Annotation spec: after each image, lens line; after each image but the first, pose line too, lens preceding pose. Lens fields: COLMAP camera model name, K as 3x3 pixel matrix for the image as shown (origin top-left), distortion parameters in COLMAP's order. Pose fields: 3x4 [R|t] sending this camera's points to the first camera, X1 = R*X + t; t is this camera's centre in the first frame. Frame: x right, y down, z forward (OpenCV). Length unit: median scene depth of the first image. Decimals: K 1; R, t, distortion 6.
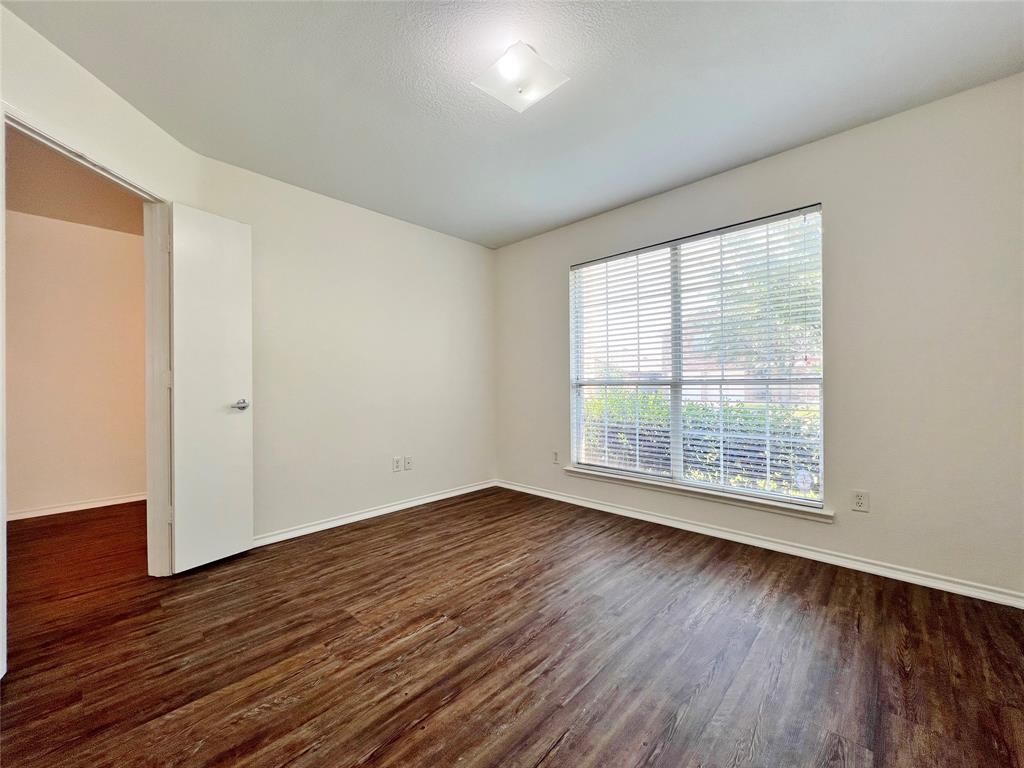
lens RADIAL K [[409.0, 0, 512.0], [0, 409.0, 384.0], [0, 0, 1]] dist [0.000318, 0.000457]
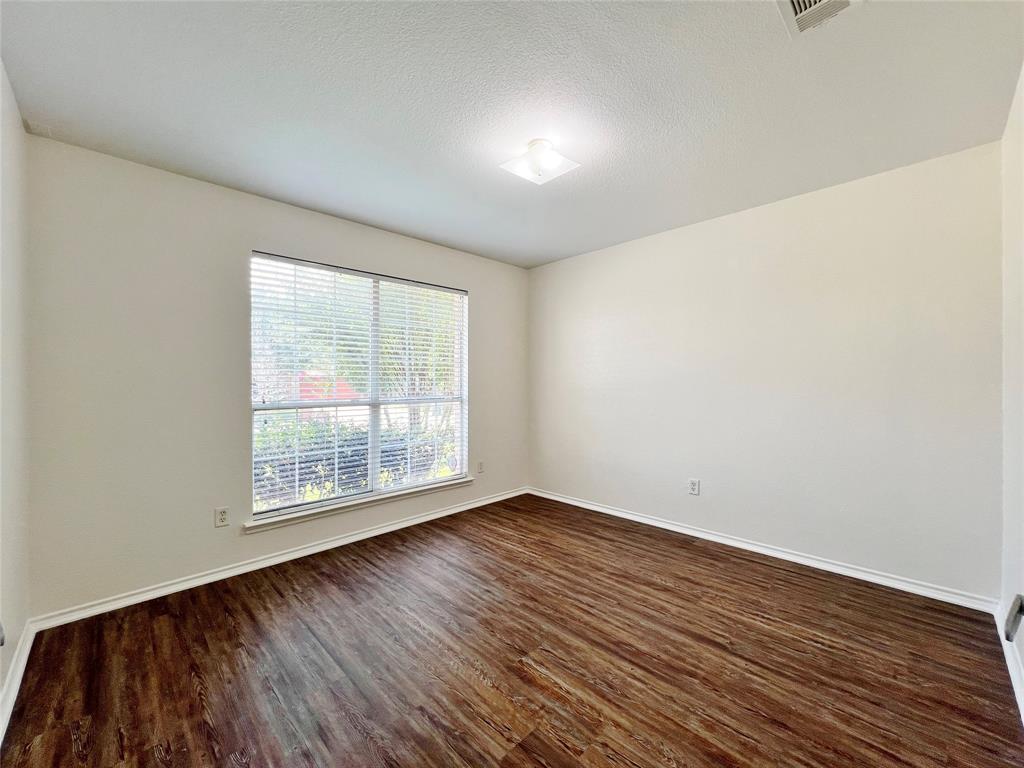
lens RADIAL K [[409.0, 0, 512.0], [0, 409.0, 384.0], [0, 0, 1]] dist [0.000318, 0.000457]
pose [[0.033096, 0.002703, 0.999449, -1.091398], [0.002944, 0.999992, -0.002802, -0.079165], [-0.999448, 0.003035, 0.033088, 0.949175]]
